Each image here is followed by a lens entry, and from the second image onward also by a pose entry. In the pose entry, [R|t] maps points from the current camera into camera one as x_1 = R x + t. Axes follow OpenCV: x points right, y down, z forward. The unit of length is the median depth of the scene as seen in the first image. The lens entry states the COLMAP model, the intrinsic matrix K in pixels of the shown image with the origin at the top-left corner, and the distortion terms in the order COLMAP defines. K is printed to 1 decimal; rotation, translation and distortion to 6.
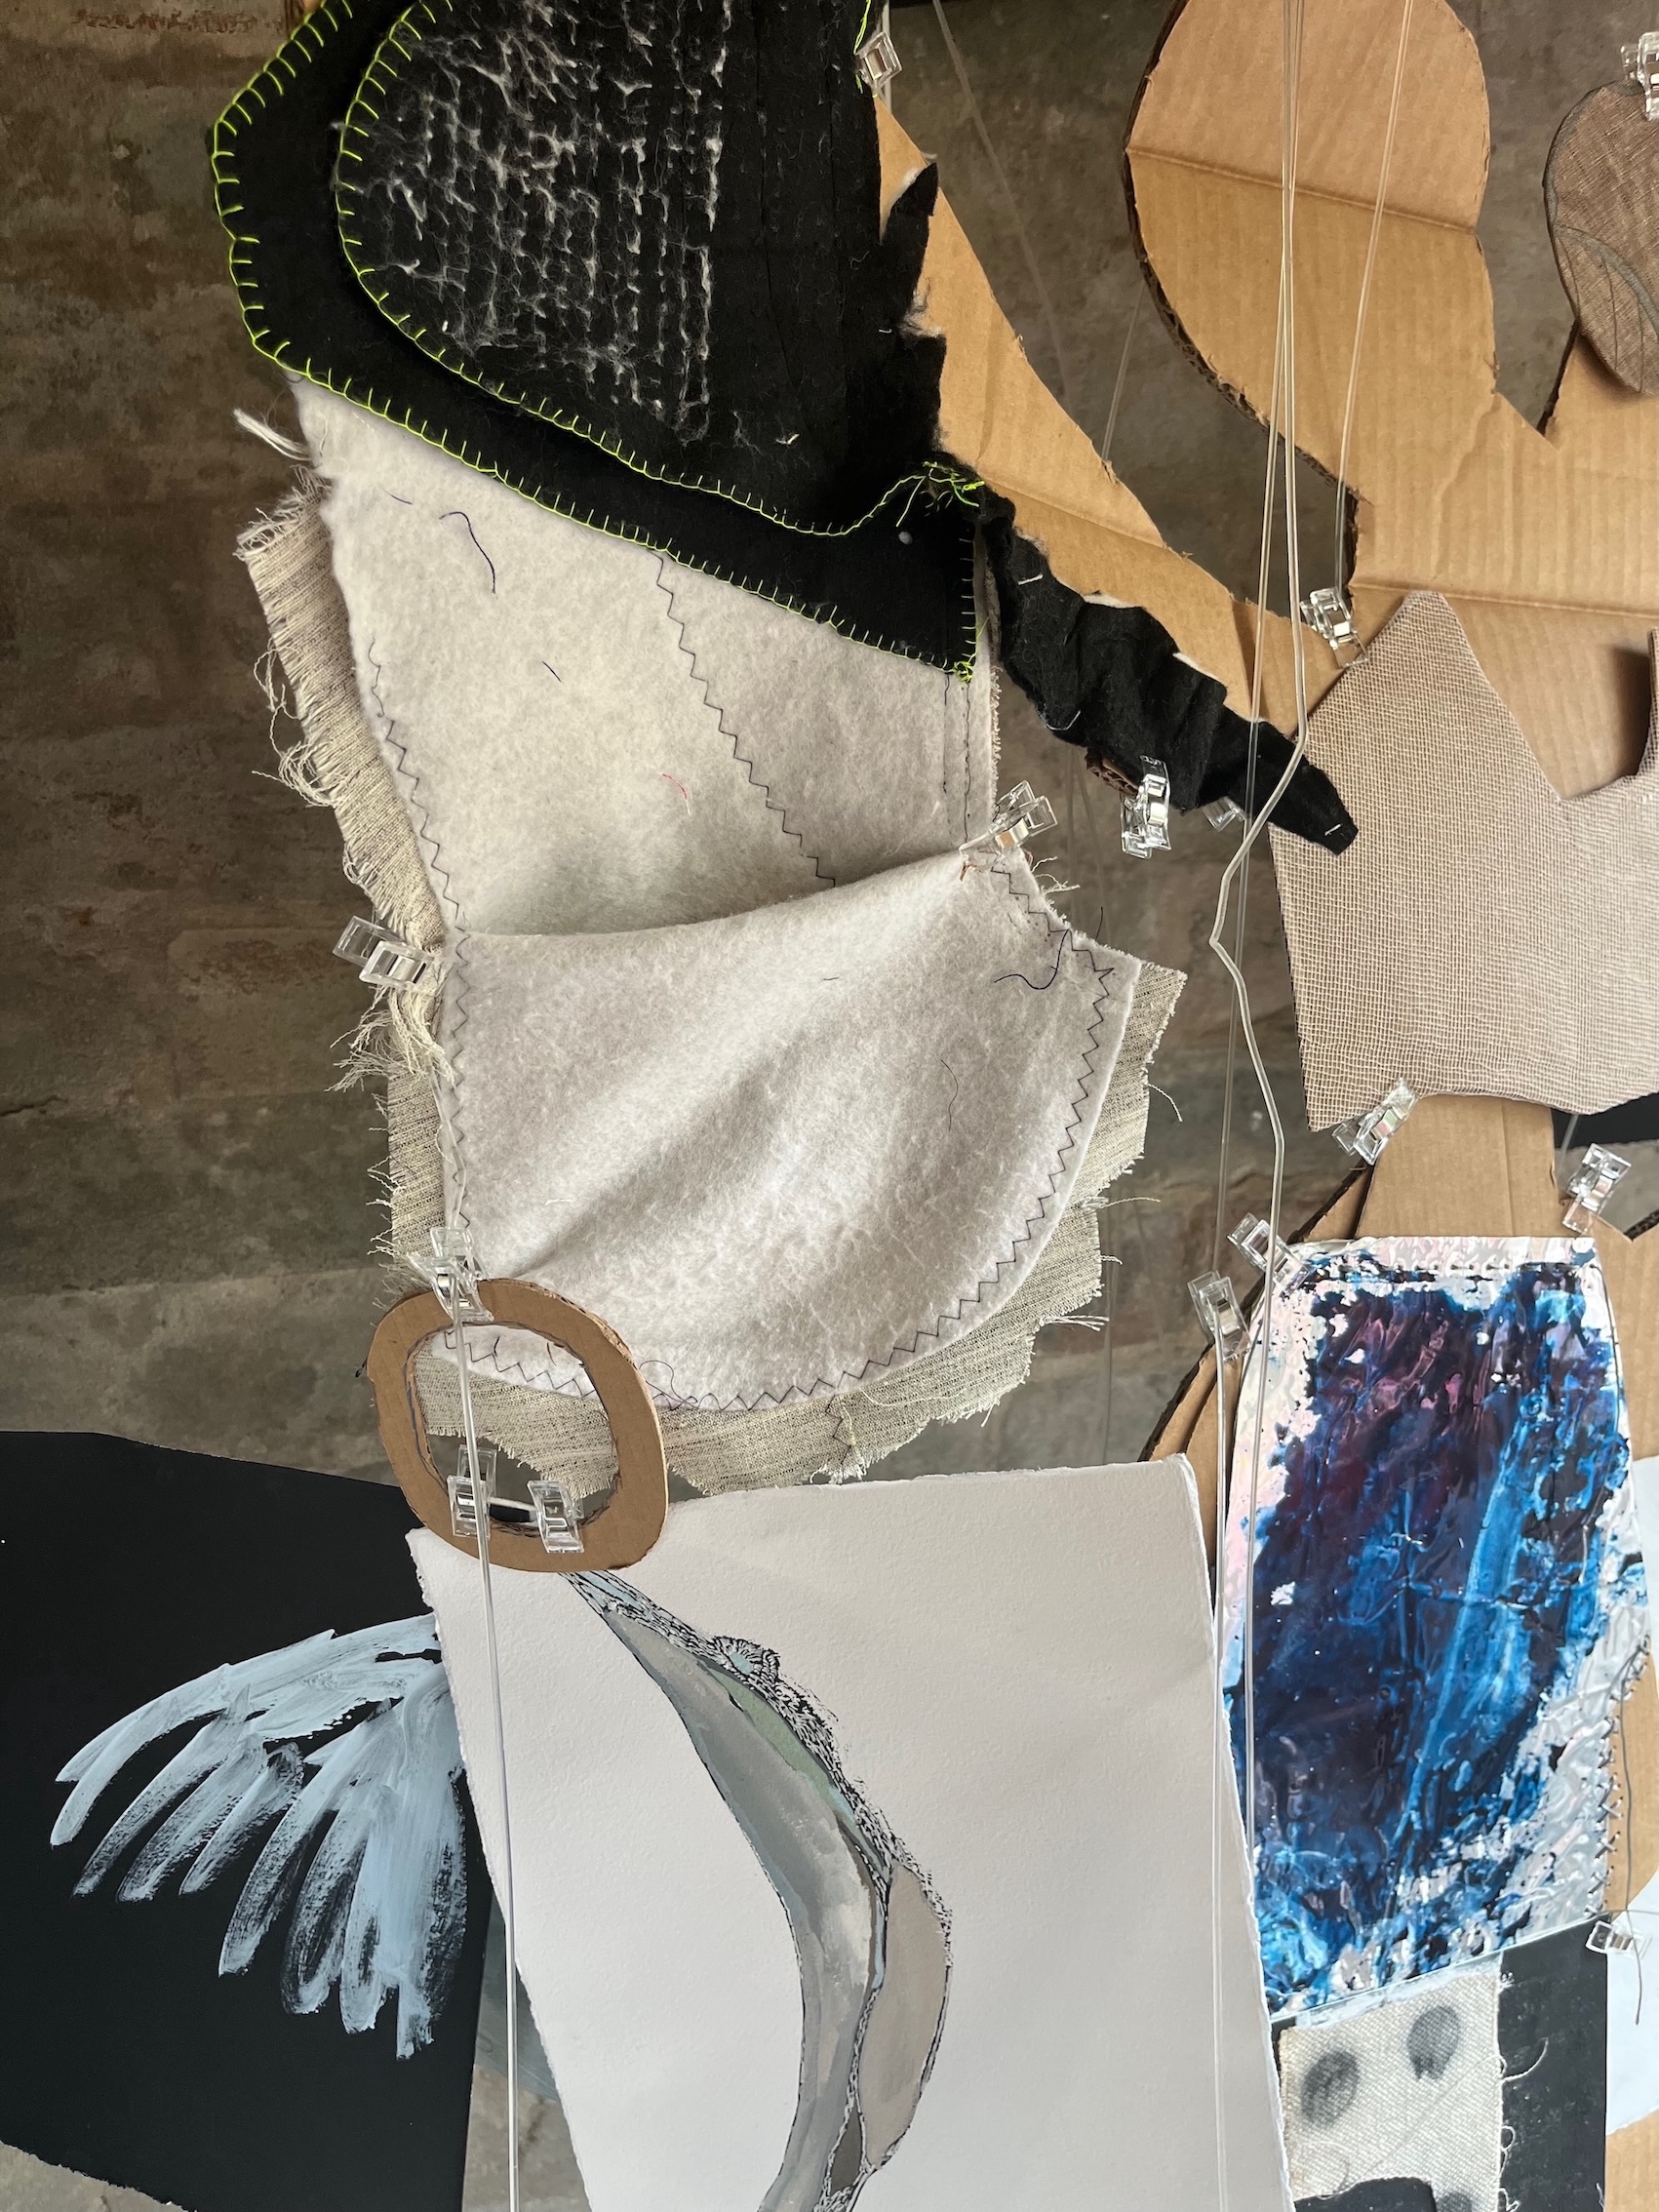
lens RADIAL K [[1710.9, 0, 827.7], [0, 1710.9, 1094.6], [0, 0, 1]] dist [0.012603, -0.019595]
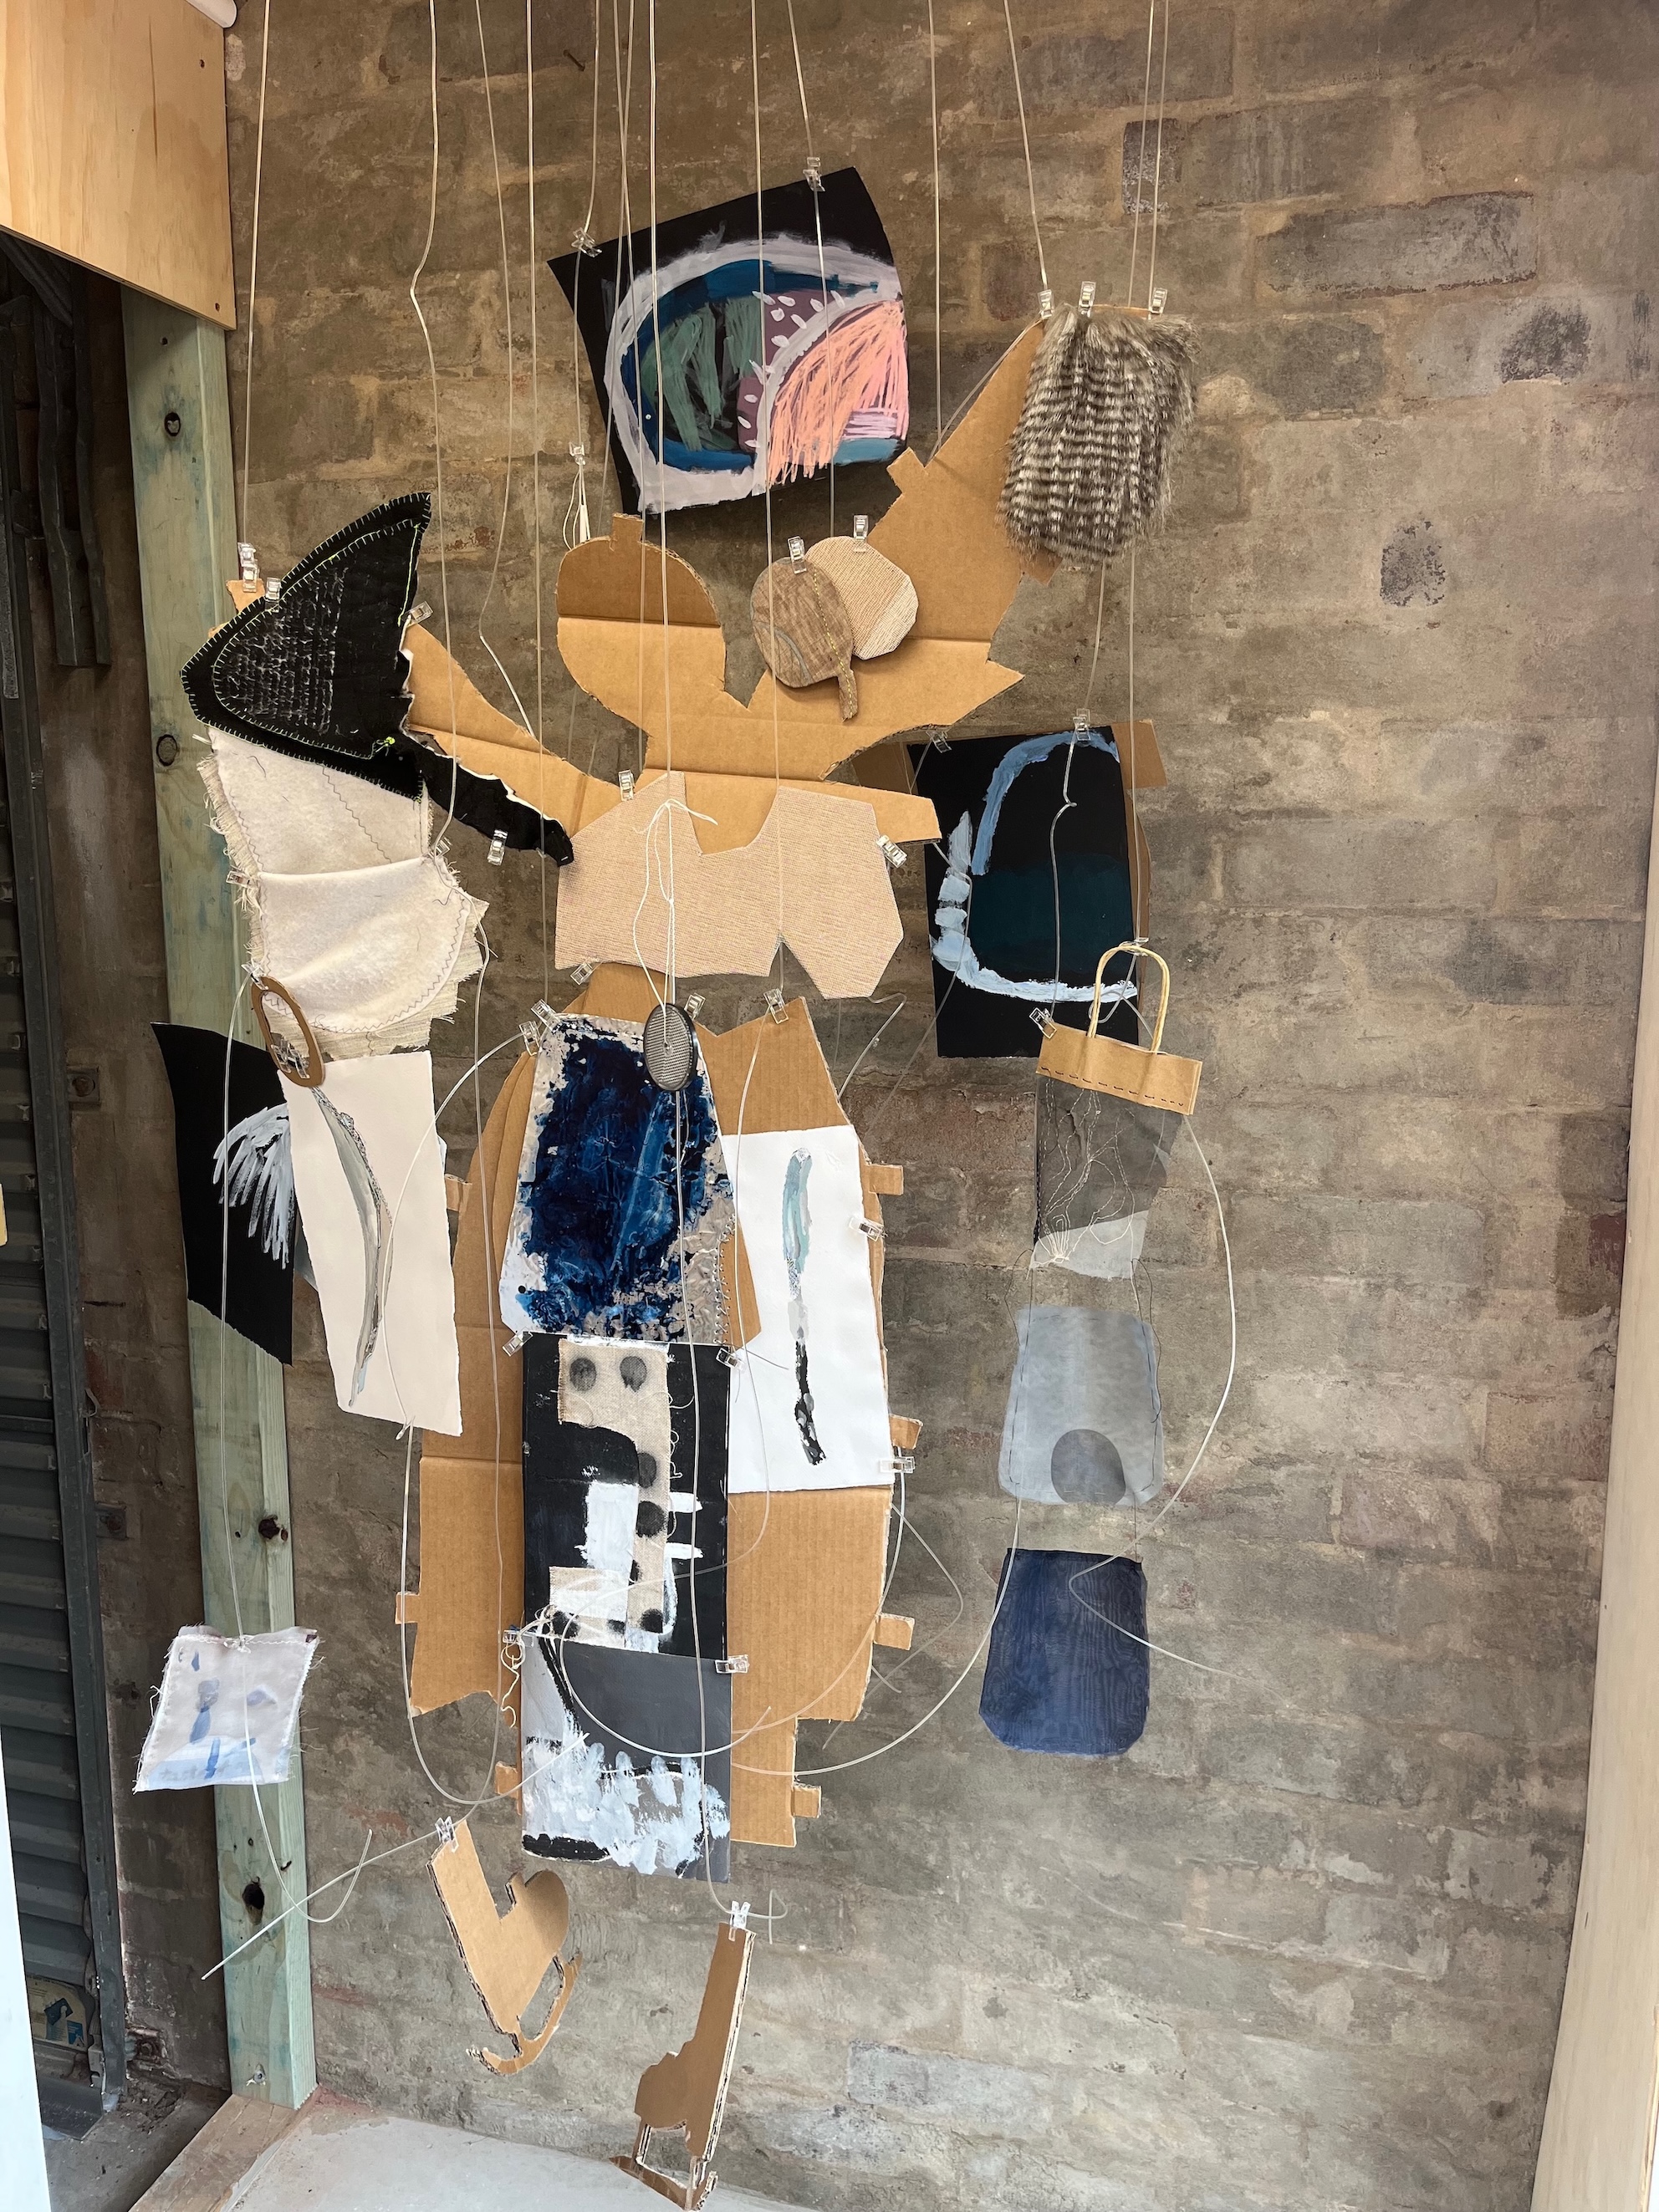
lens RADIAL K [[1711.1, 0, 831.3], [0, 1711.1, 1110.8], [0, 0, 1]] dist [0.012603, -0.019595]
pose [[0.857732, 0.095598, -0.505131, 1.983358], [-0.129404, 0.991070, -0.032168, 0.266803], [0.497545, 0.092957, 0.862443, -1.065518]]
